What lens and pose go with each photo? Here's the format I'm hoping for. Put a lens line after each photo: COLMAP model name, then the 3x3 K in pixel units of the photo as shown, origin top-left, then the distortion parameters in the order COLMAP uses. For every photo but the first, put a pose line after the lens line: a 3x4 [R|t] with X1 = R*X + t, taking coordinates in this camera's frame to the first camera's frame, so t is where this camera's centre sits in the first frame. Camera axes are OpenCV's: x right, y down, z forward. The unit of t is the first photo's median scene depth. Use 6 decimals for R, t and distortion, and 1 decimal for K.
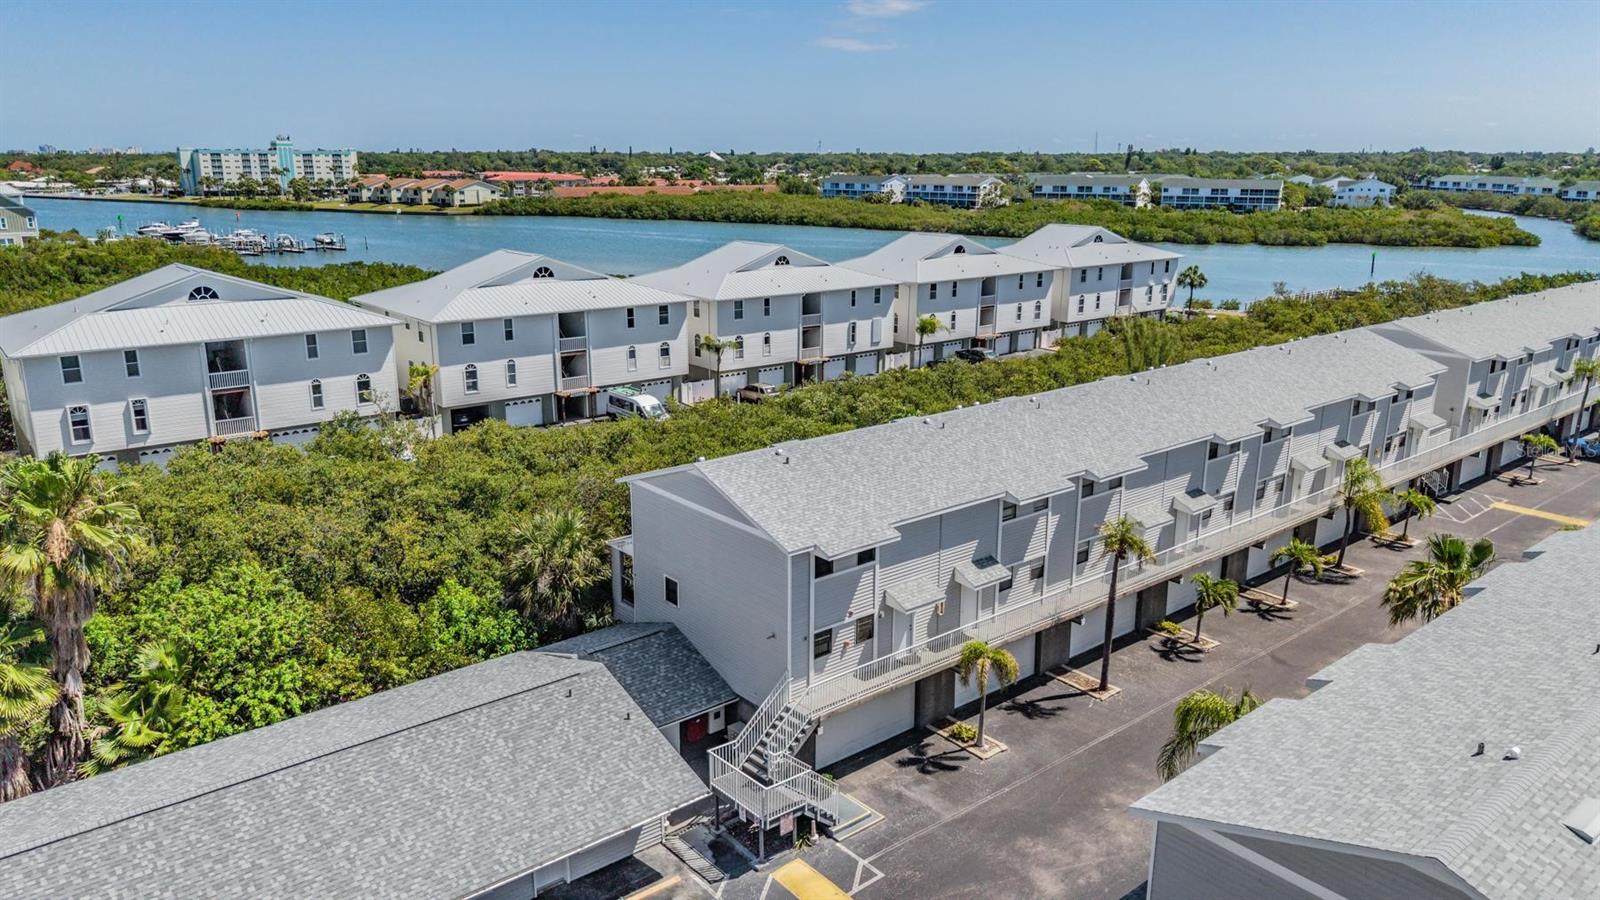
lens RADIAL K [[1077.2, 0, 835.2], [0, 1077.2, 480.2], [0, 0, 1]] dist [0.025196, -0.034161]
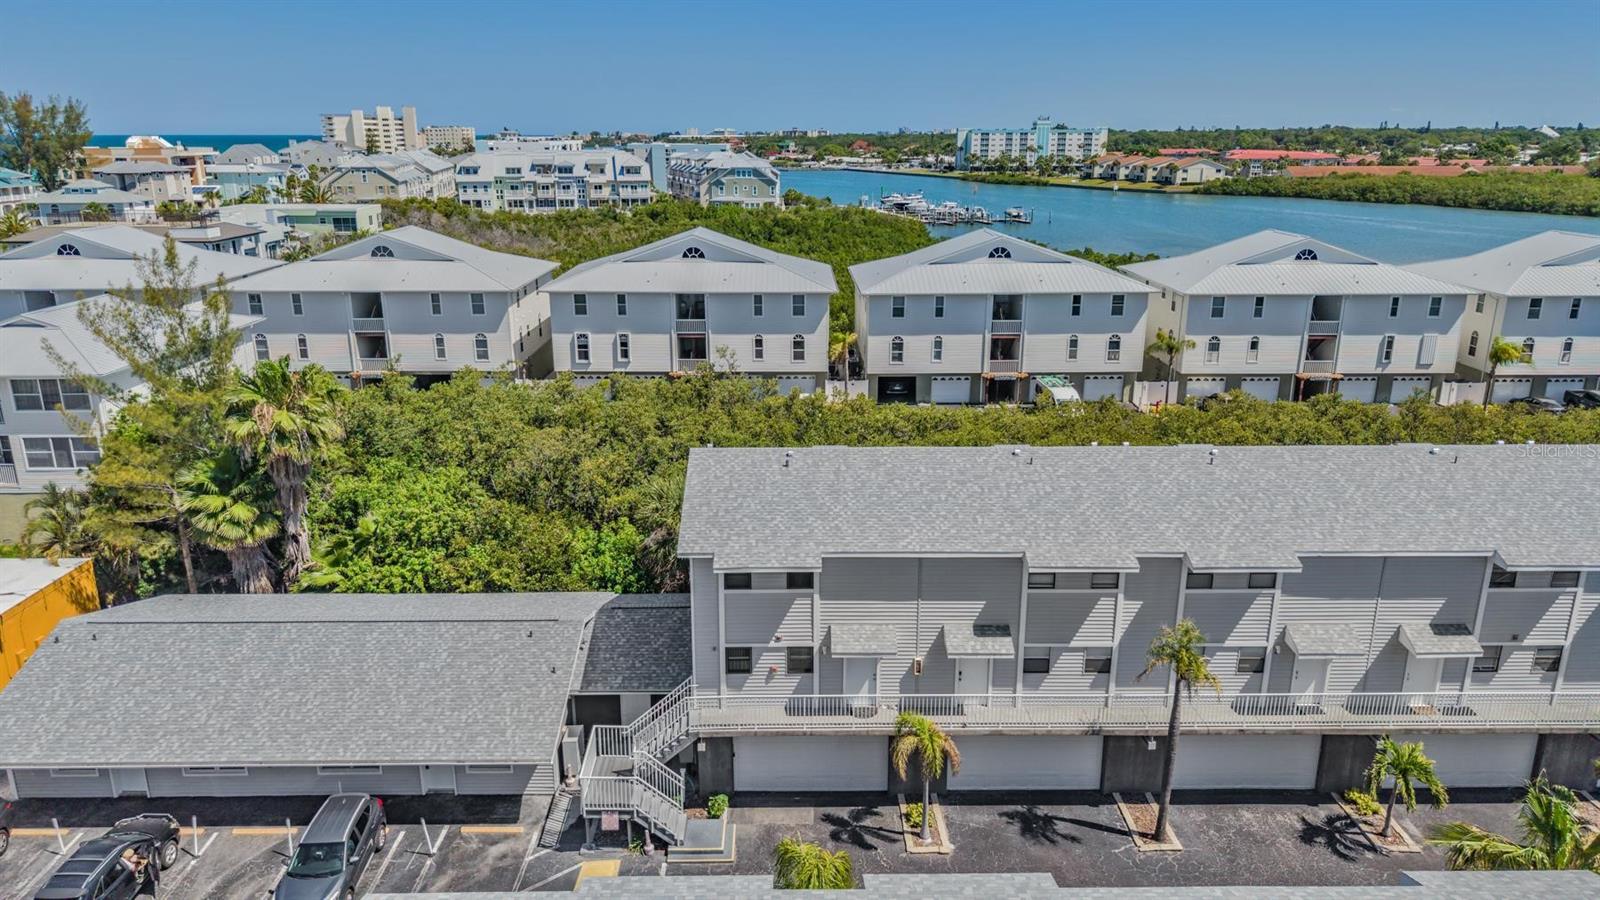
lens RADIAL K [[1077.2, 0, 812.7], [0, 1077.2, 449.7], [0, 0, 1]] dist [0.025196, -0.034161]
pose [[0.772875, 0.172195, -0.610748, 0.465543], [-0.176209, 0.982864, 0.054126, -0.072657], [0.609603, 0.065787, 0.789973, 0.227974]]
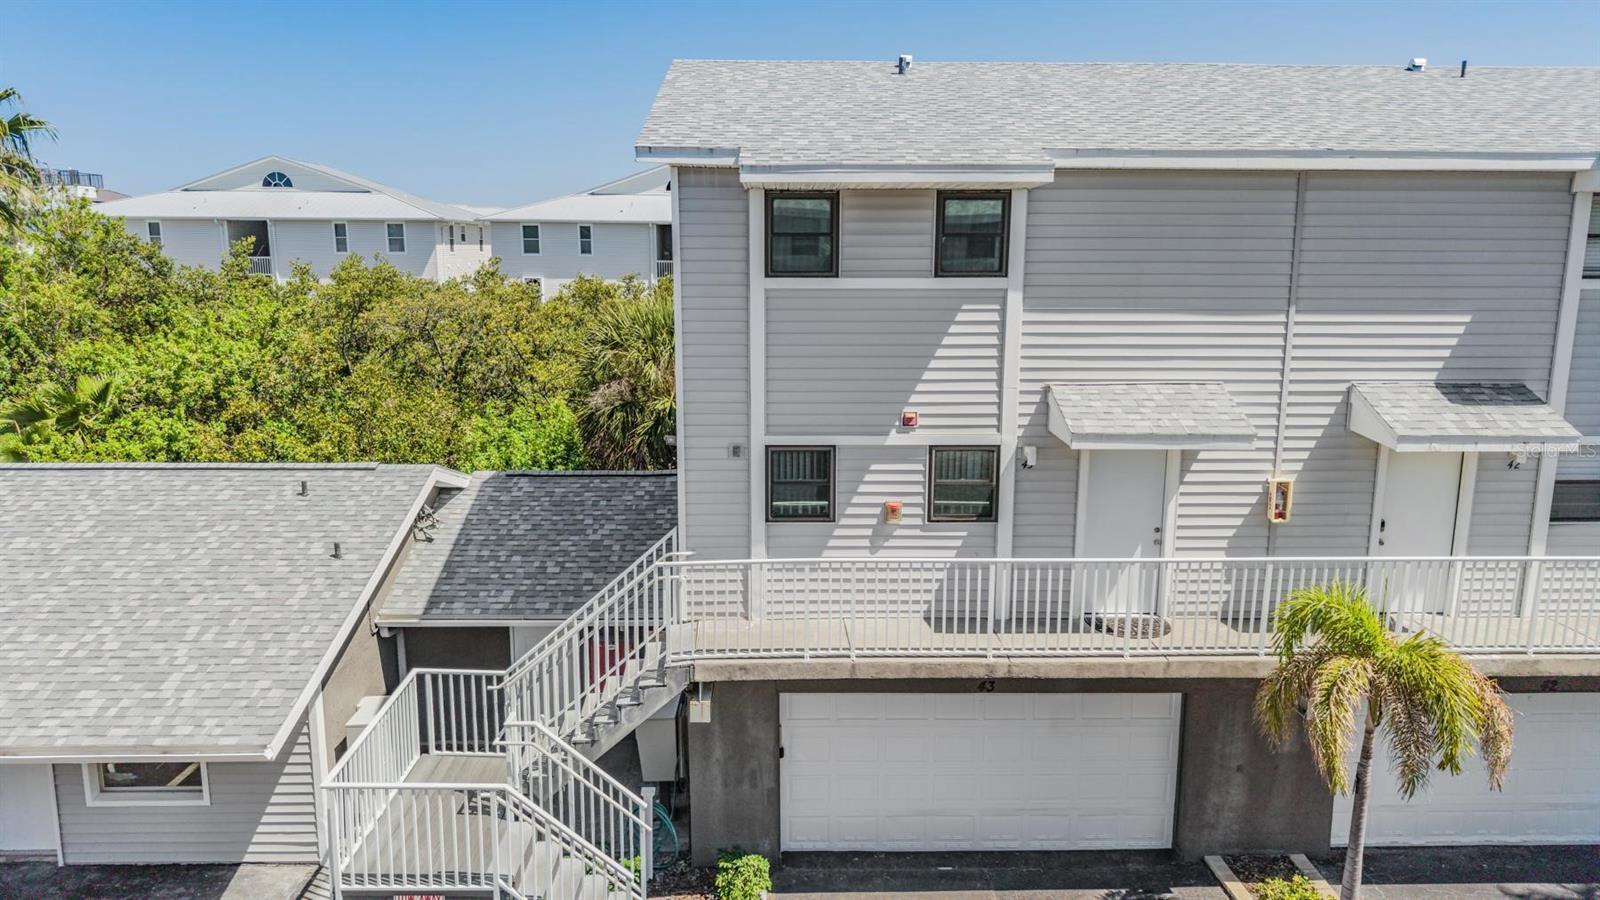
lens RADIAL K [[1077.2, 0, 800.3], [0, 1077.2, 447.0], [0, 0, 1]] dist [0.025196, -0.034161]
pose [[0.775836, 0.106283, -0.621918, 0.164911], [-0.173580, 0.983628, -0.048441, 0.126228], [0.606588, 0.145535, 0.781582, 0.579548]]
